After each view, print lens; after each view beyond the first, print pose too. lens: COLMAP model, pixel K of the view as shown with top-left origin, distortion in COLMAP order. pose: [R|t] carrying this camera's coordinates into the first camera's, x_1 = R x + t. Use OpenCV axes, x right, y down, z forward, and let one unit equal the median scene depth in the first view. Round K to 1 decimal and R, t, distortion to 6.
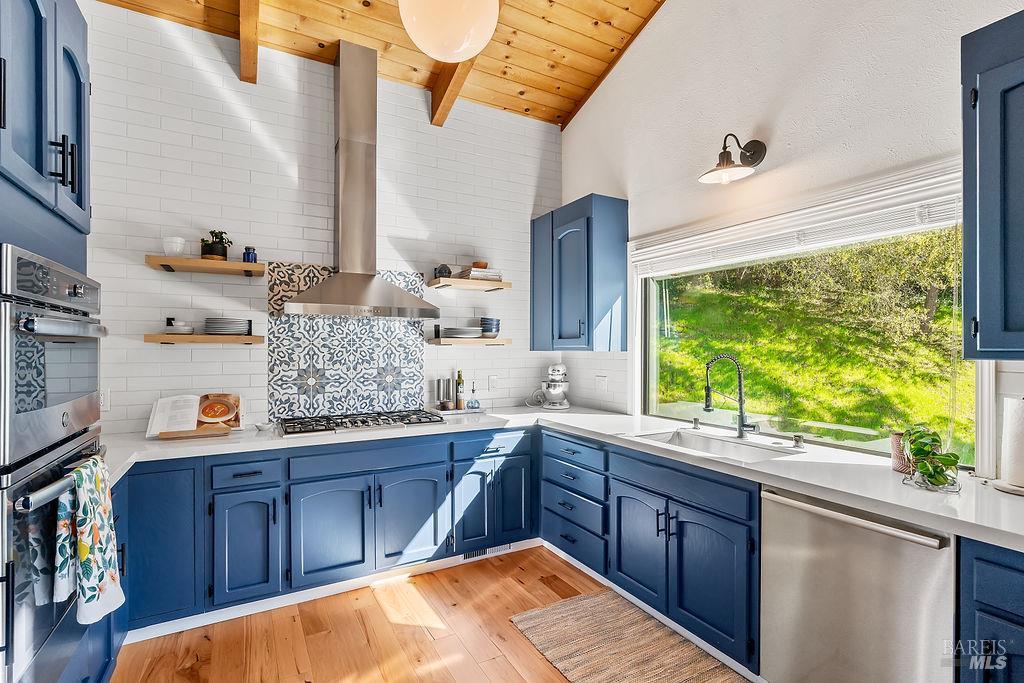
lens RADIAL K [[494.4, 0, 511.2], [0, 494.4, 349.9], [0, 0, 1]] dist [-0.013747, 0.000875]
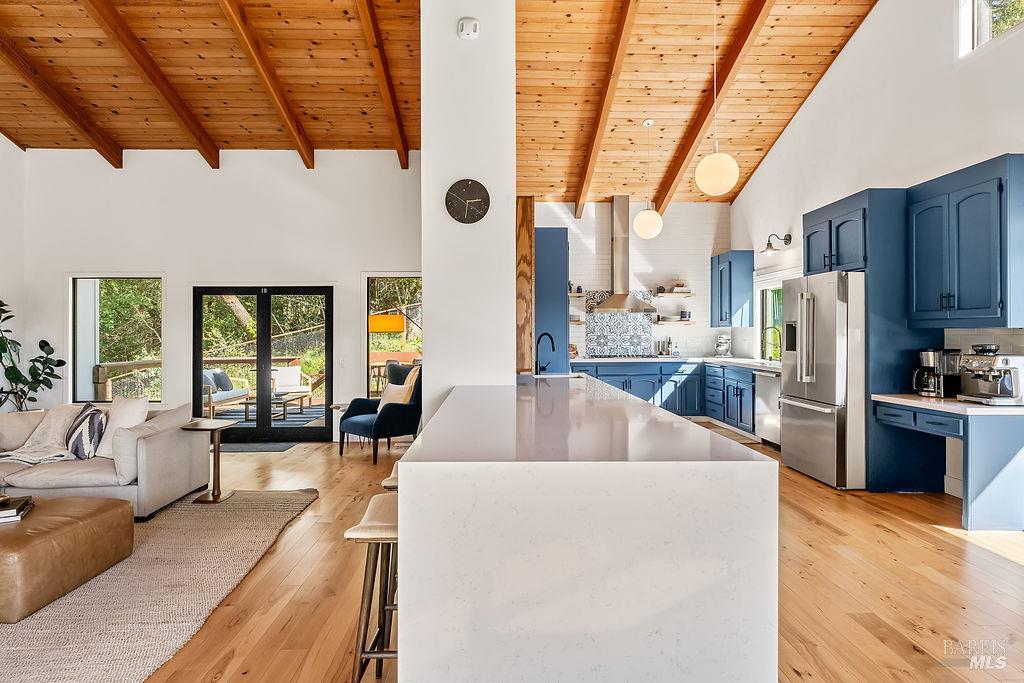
lens RADIAL K [[588.9, 0, 510.5], [0, 588.9, 338.2], [0, 0, 1]] dist [0.001156, 0.000037]
pose [[0.886689, 0.001859, -0.462363, 0.473631], [0.001748, 0.999971, 0.007372, 0.029363], [0.462364, -0.007345, 0.886660, -1.584230]]
